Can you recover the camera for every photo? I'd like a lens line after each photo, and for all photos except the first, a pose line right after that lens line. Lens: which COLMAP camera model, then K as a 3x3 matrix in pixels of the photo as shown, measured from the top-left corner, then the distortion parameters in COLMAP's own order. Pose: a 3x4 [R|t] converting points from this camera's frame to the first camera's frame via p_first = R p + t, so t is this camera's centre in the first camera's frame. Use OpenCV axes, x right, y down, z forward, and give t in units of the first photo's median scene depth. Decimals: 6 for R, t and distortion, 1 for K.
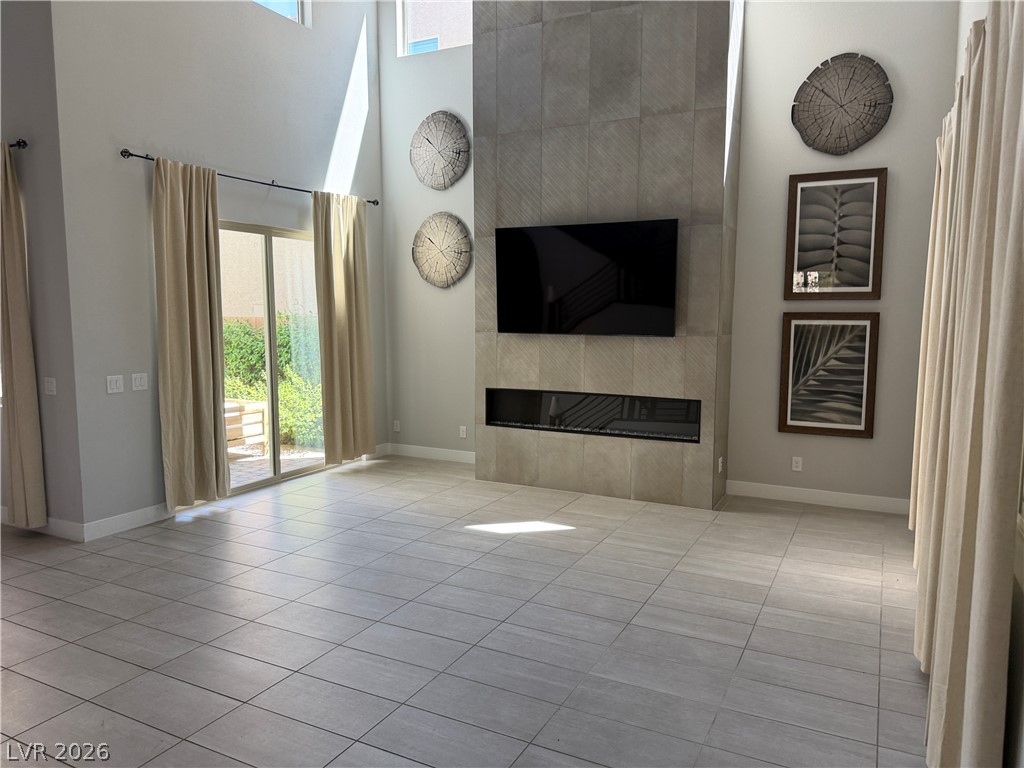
lens RADIAL K [[718.5, 0, 514.6], [0, 718.5, 396.5], [0, 0, 1]] dist [0.020822, -0.033382]
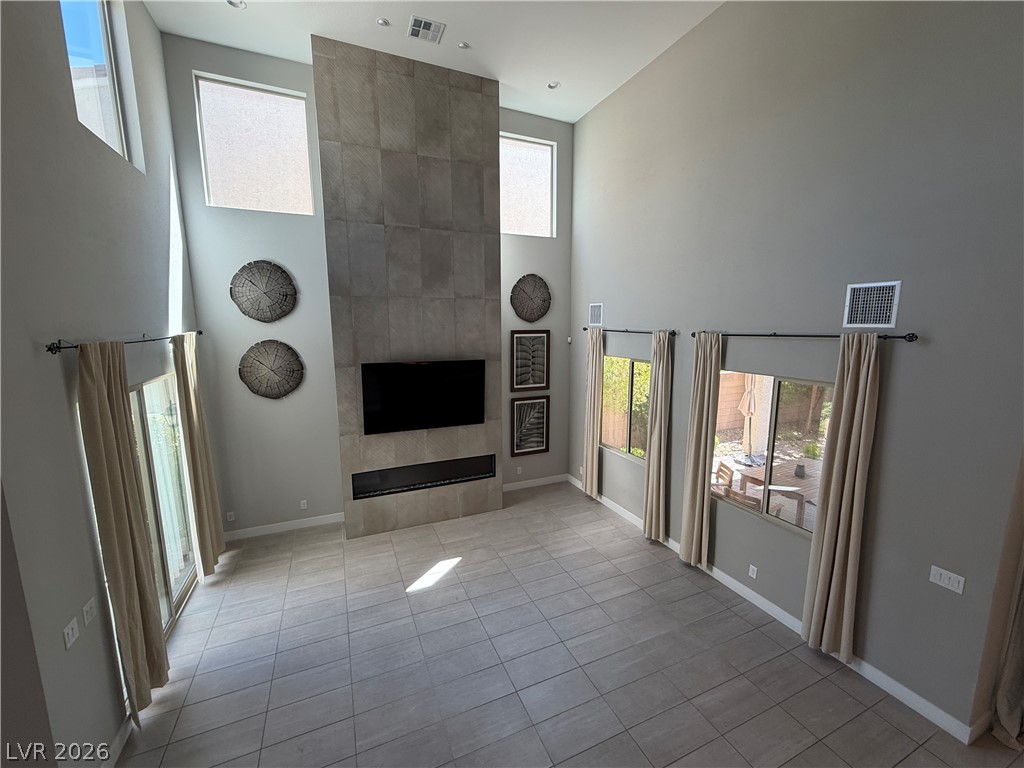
lens RADIAL K [[411.1, 0, 508.5], [0, 411.1, 383.6], [0, 0, 1]] dist [0.000885, -0.000303]
pose [[0.632429, -0.118737, 0.765464, -0.500166], [0.096741, 0.992552, 0.074036, -0.247189], [-0.768554, 0.027229, 0.639205, 0.293317]]
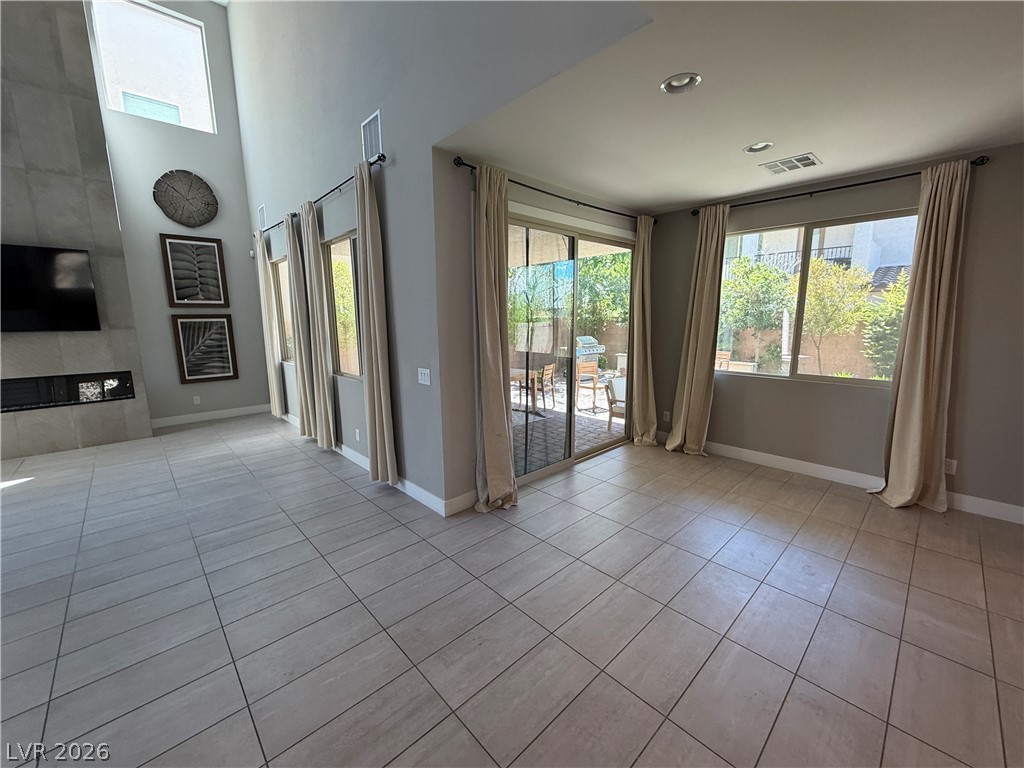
lens RADIAL K [[411.1, 0, 510.1], [0, 411.1, 383.2], [0, 0, 1]] dist [0.000885, -0.000303]
pose [[0.338649, -0.158356, 0.927491, -0.293370], [0.124814, 0.984585, 0.122531, 0.025096], [-0.932597, 0.074269, 0.353194, -0.086010]]
